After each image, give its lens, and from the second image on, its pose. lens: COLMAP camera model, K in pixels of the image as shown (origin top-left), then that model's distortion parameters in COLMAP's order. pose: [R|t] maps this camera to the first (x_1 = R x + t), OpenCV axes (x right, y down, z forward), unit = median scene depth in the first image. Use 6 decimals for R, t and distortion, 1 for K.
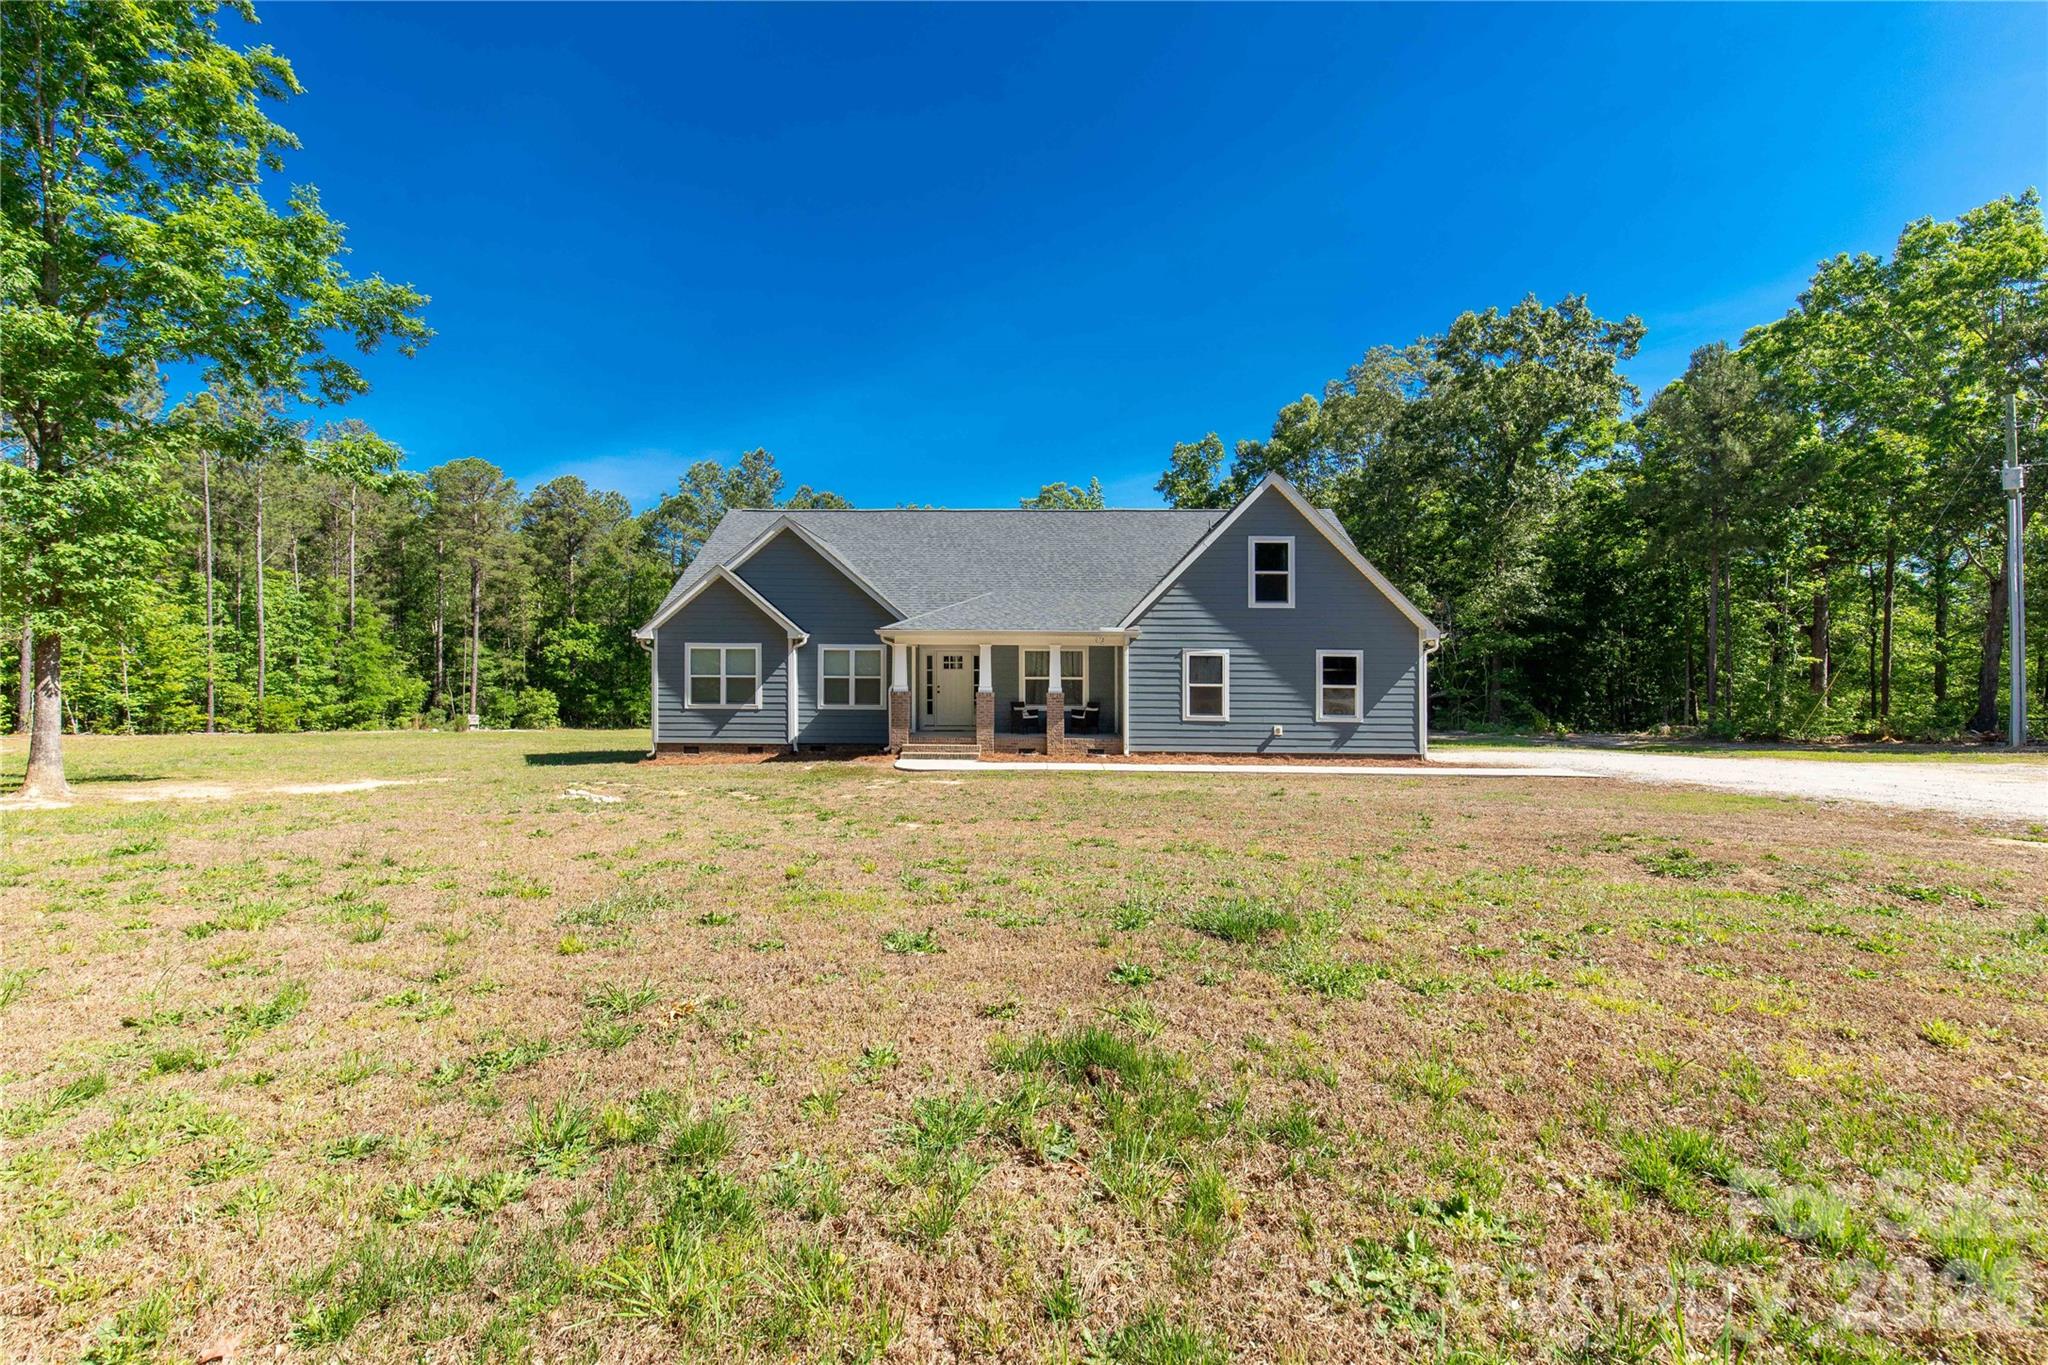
lens RADIAL K [[919.8, 0, 1019.1], [0, 919.8, 691.4], [0, 0, 1]] dist [0.000741, 0.000226]
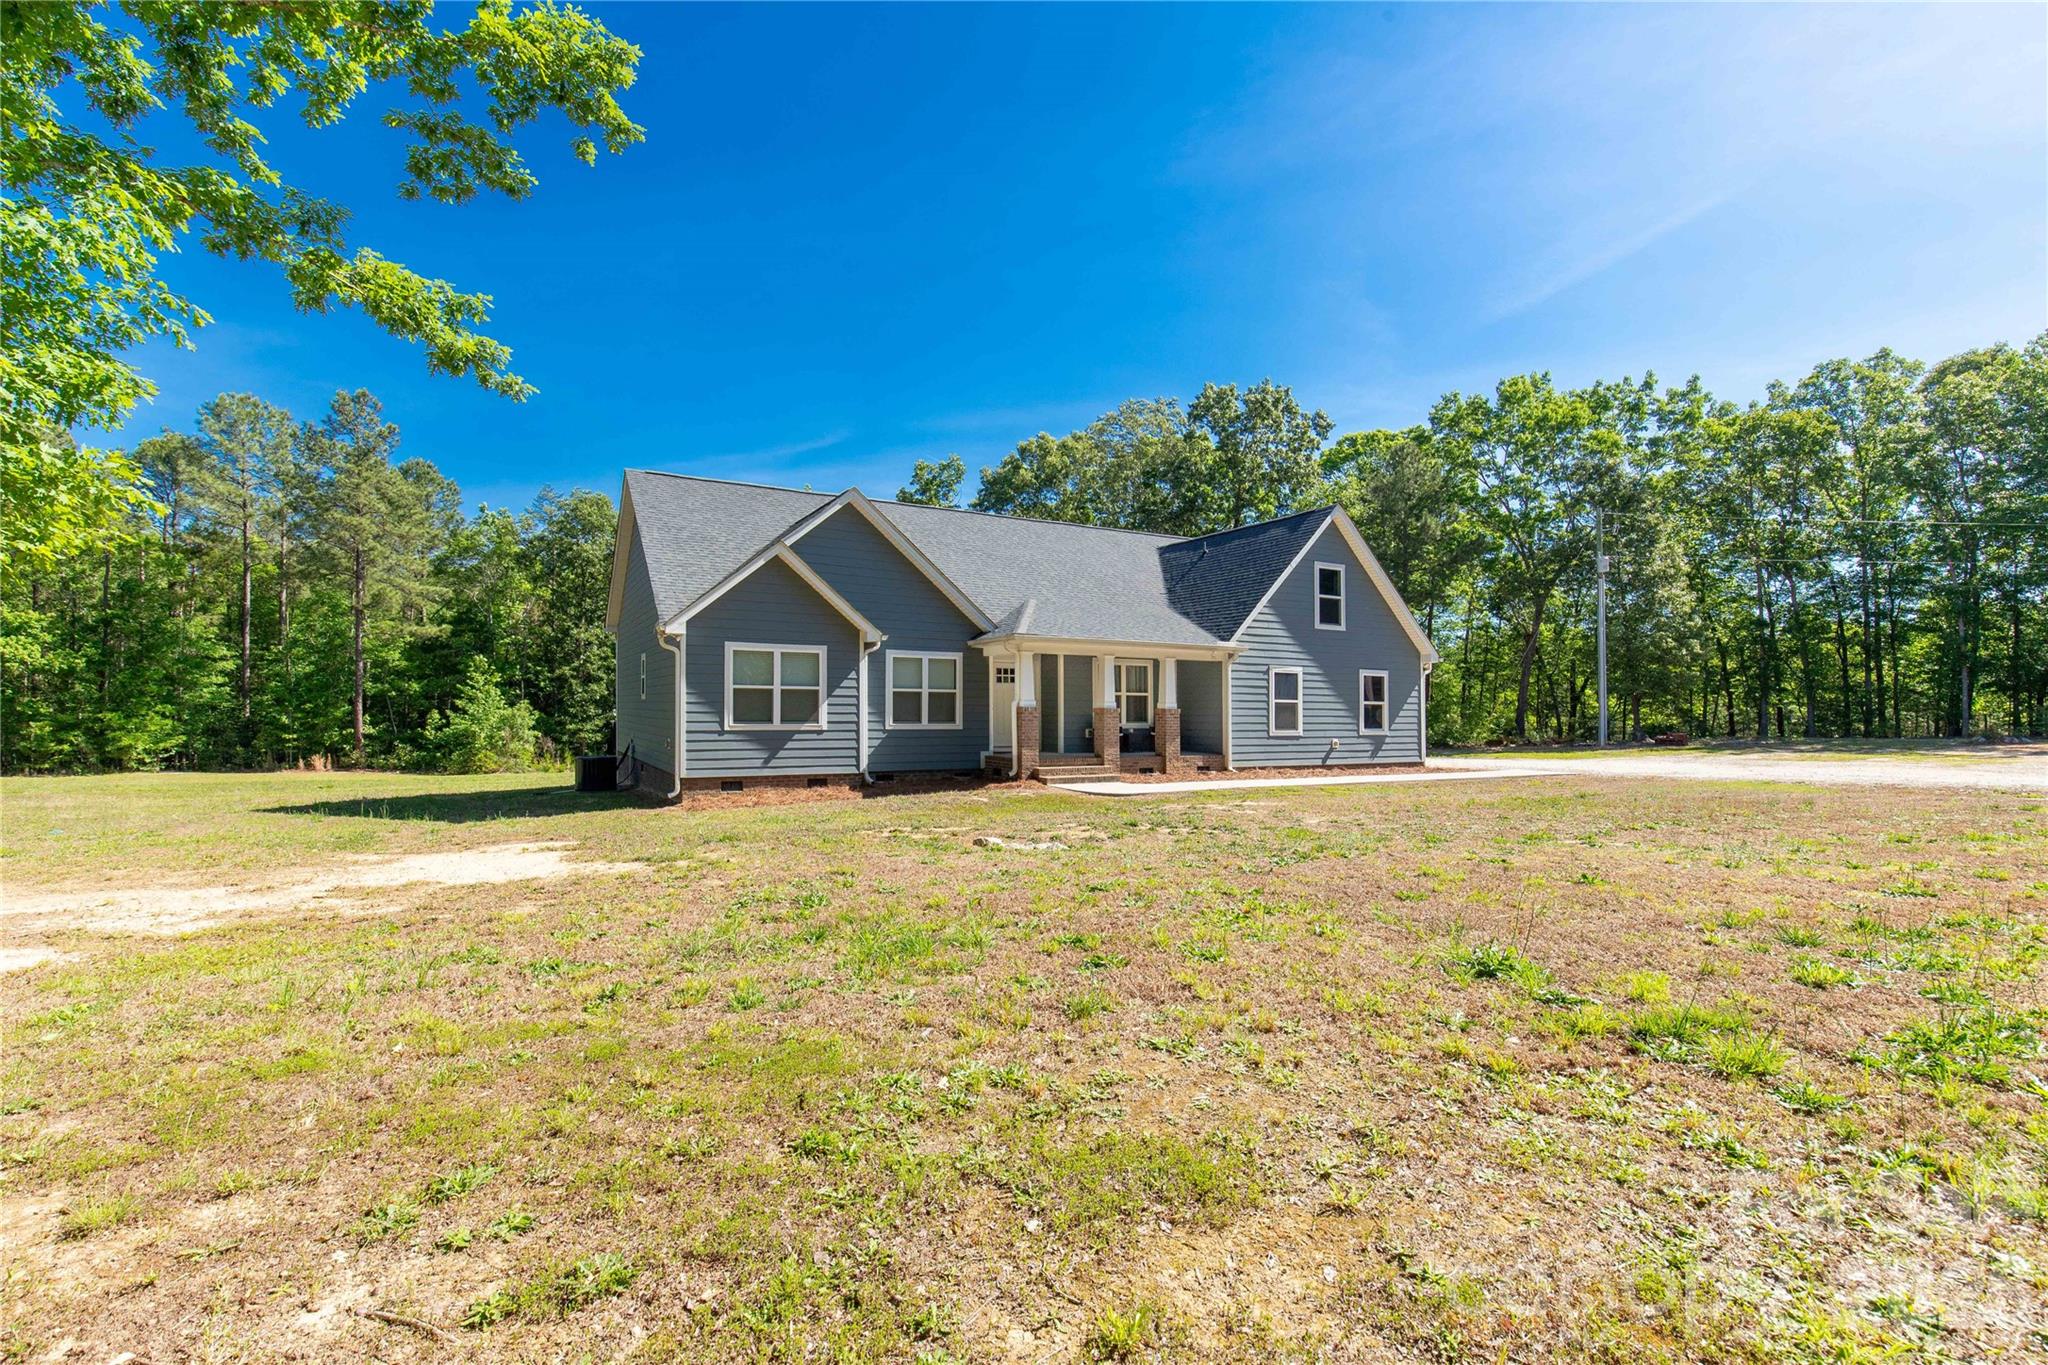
lens RADIAL K [[919.8, 0, 1019.1], [0, 919.8, 691.4], [0, 0, 1]] dist [0.000741, 0.000226]
pose [[0.857584, 0.010800, 0.514231, -0.542429], [0.004361, 0.999591, -0.028268, 0.009373], [-0.514326, 0.026485, 0.857186, 0.245464]]
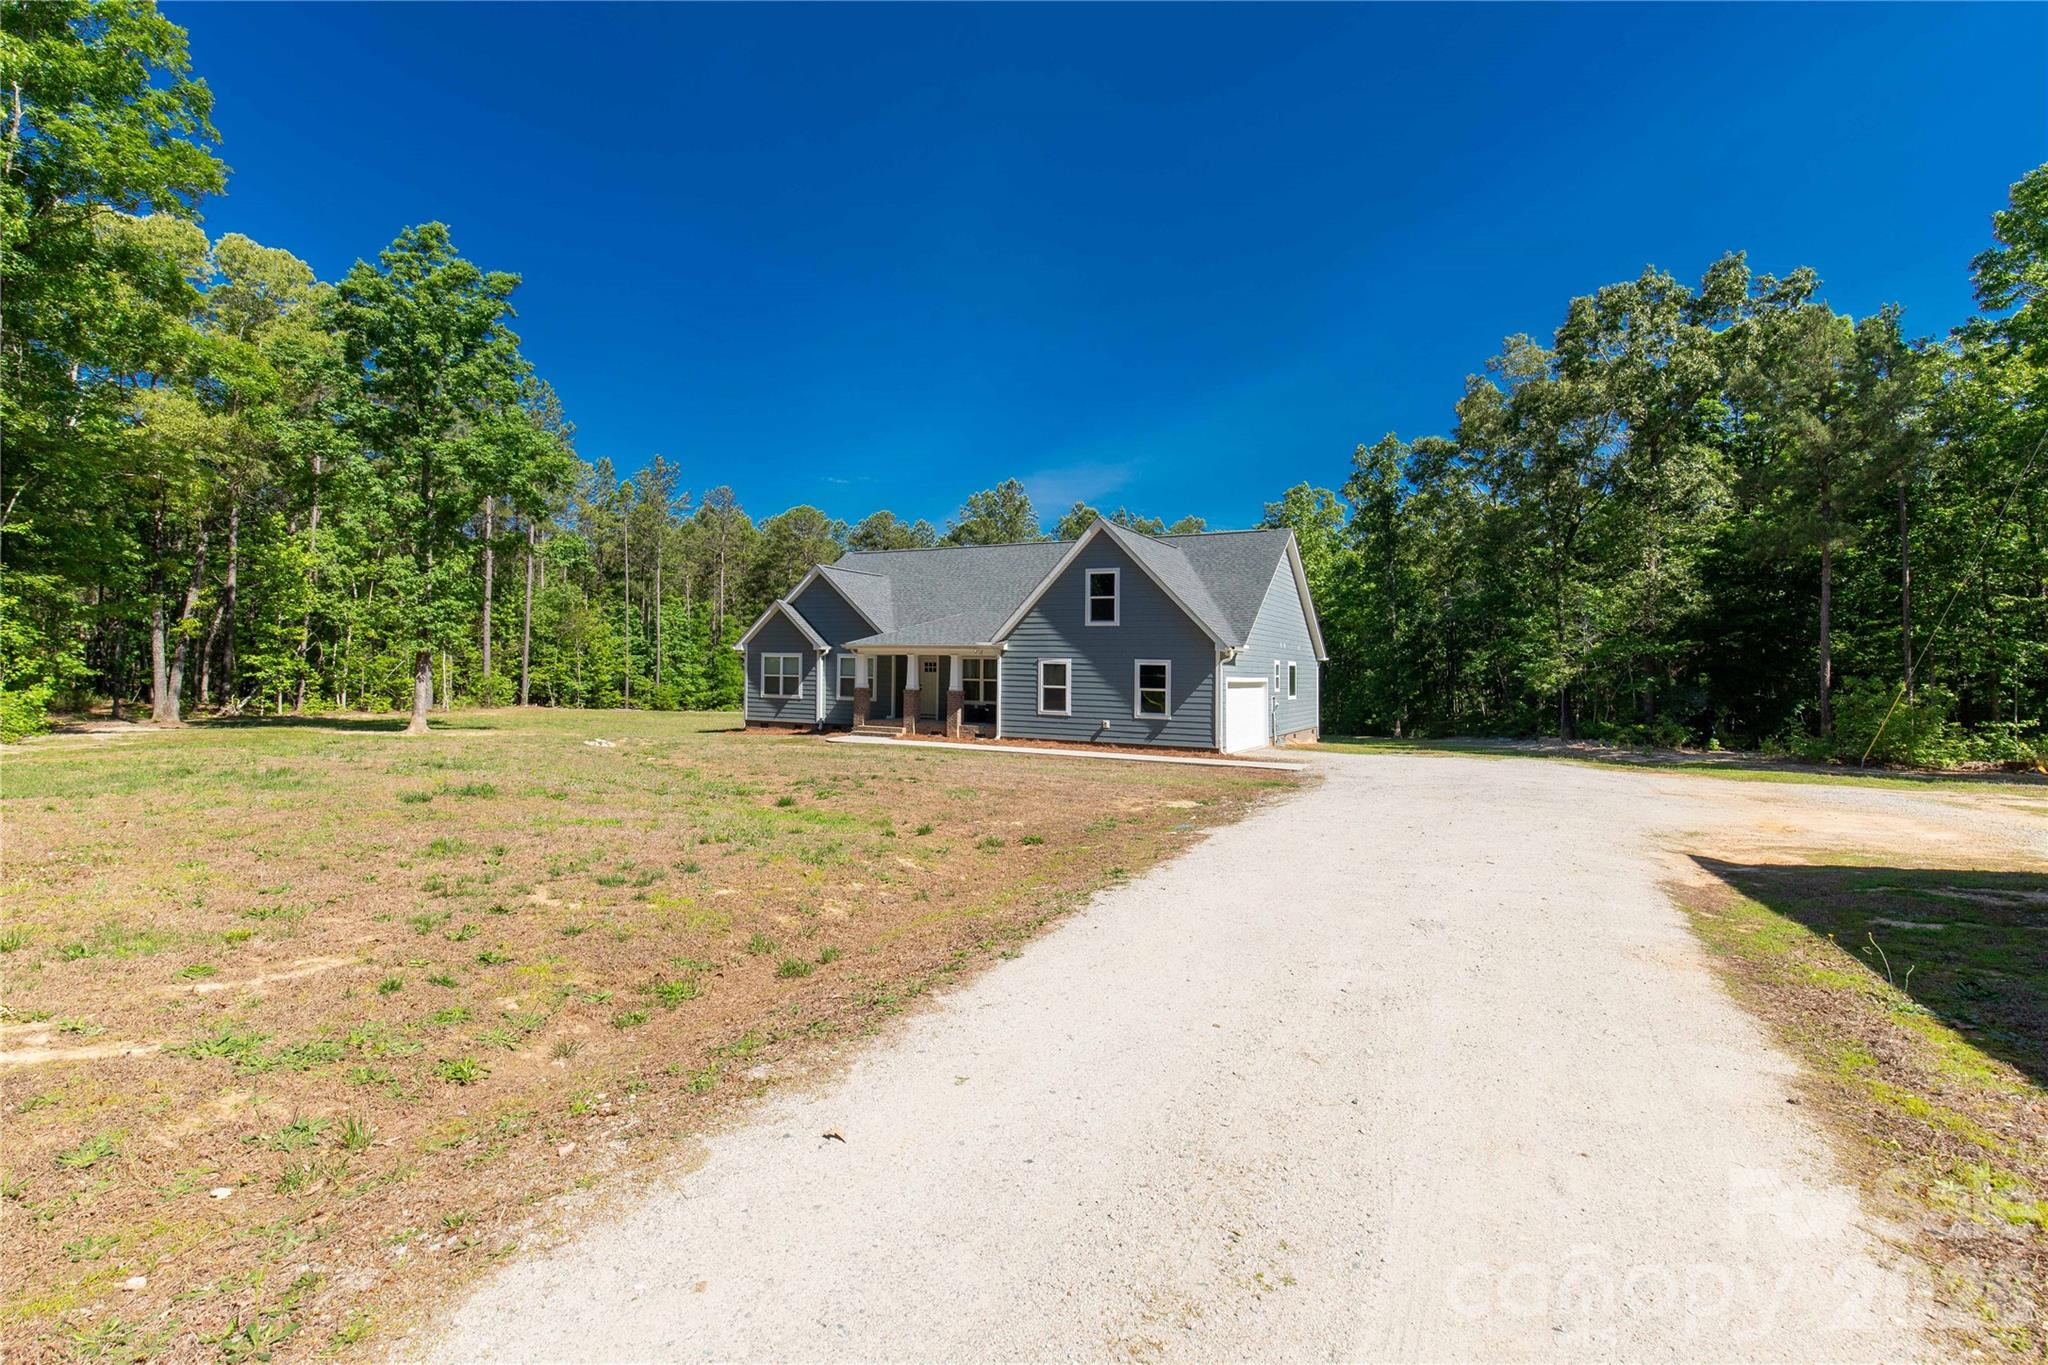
lens RADIAL K [[944.1, 0, 1024.0], [0, 944.1, 682.5], [0, 0, 1]] dist [0.004079, 0.000423]
pose [[0.901312, 0.013887, -0.432948, 0.675248], [-0.017148, 0.999846, -0.003628, -0.006750], [0.432831, 0.010694, 0.901412, -0.183715]]
